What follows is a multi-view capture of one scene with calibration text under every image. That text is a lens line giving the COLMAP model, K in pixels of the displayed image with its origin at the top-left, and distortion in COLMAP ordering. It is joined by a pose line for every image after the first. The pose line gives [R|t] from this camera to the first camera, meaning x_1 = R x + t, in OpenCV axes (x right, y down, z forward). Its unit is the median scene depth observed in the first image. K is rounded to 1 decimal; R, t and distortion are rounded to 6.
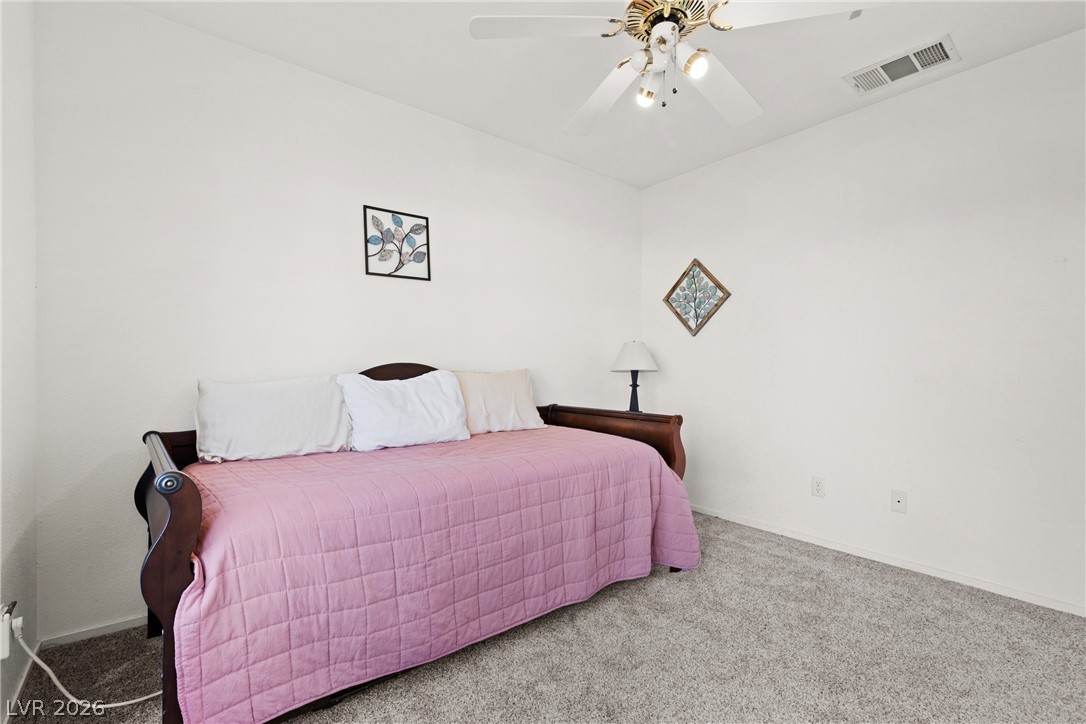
lens RADIAL K [[489.5, 0, 551.1], [0, 489.5, 367.6], [0, 0, 1]] dist [0.008475, -0.000562]
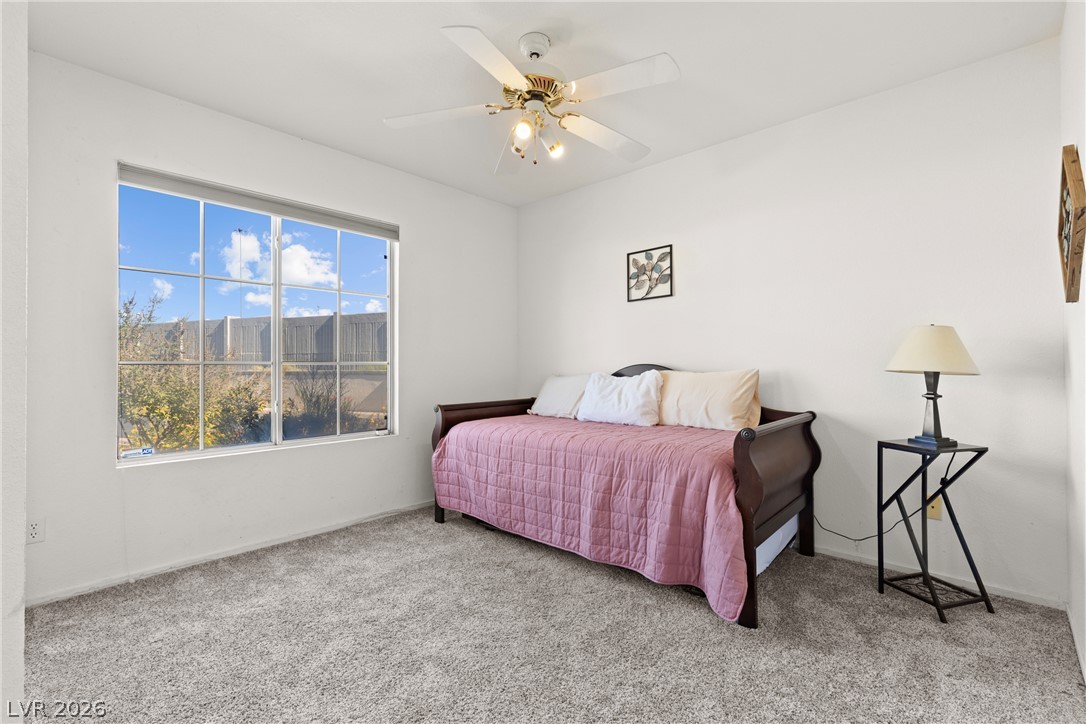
lens RADIAL K [[489.5, 0, 551.1], [0, 489.5, 367.6], [0, 0, 1]] dist [0.008475, -0.000562]
pose [[0.149963, -0.003043, -0.988687, 0.950384], [-0.001075, 0.999994, -0.003241, 0.003573], [0.988691, 0.001549, 0.149959, 0.548753]]
